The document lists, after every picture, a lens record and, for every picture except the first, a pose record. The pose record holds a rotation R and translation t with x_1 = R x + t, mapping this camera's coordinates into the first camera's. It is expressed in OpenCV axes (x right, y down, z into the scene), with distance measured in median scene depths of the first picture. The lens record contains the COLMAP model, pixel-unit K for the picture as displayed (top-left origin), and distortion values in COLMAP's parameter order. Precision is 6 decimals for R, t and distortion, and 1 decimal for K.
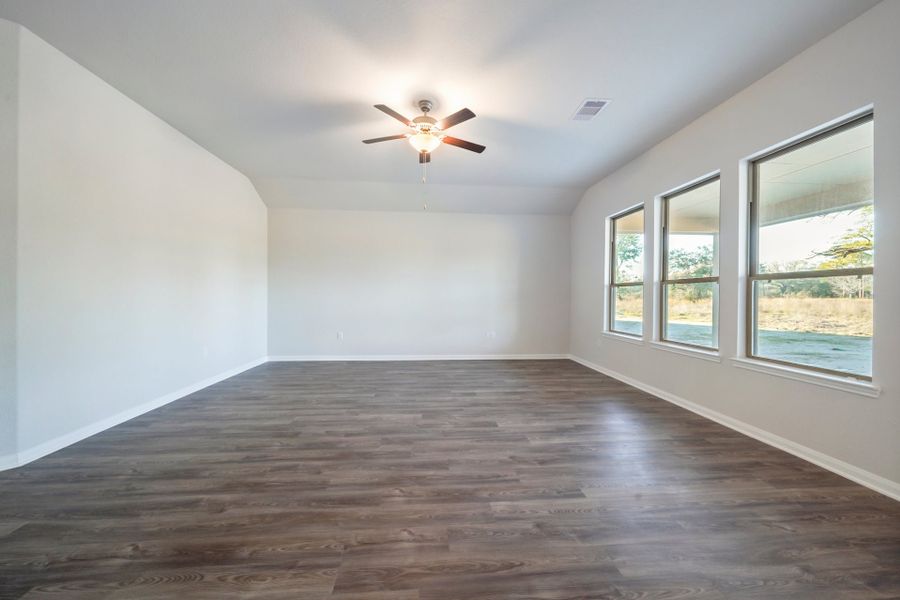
lens RADIAL K [[326.8, 0, 448.5], [0, 326.8, 298.6], [0, 0, 1]] dist [-0.000310, -0.000144]
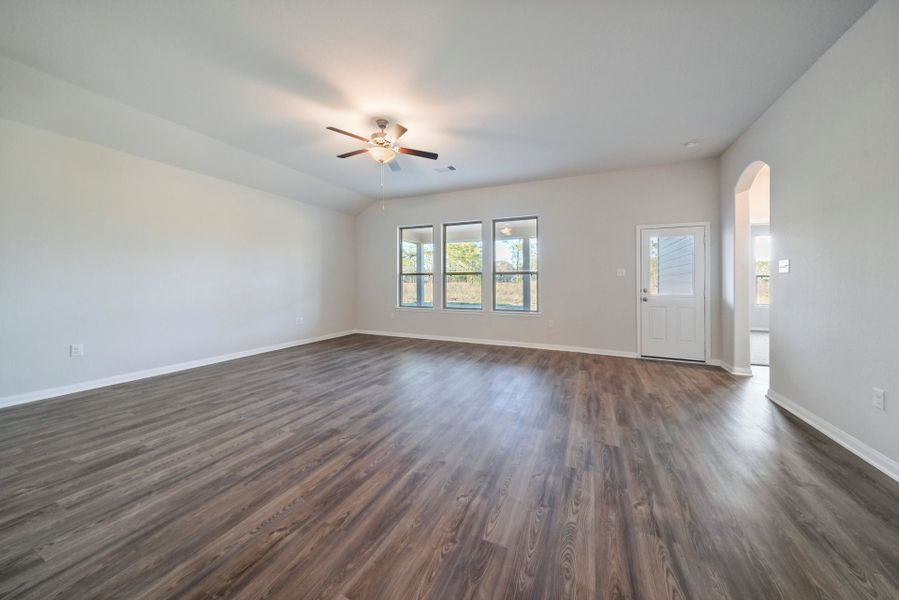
lens RADIAL K [[309.4, 0, 452.3], [0, 309.4, 281.0], [0, 0, 1]] dist [0.001081, 0.000075]
pose [[0.484034, -0.004320, 0.875039, -0.956940], [0.010900, 0.999940, -0.001092, -0.011278], [-0.874981, 0.010066, 0.484052, 0.233438]]
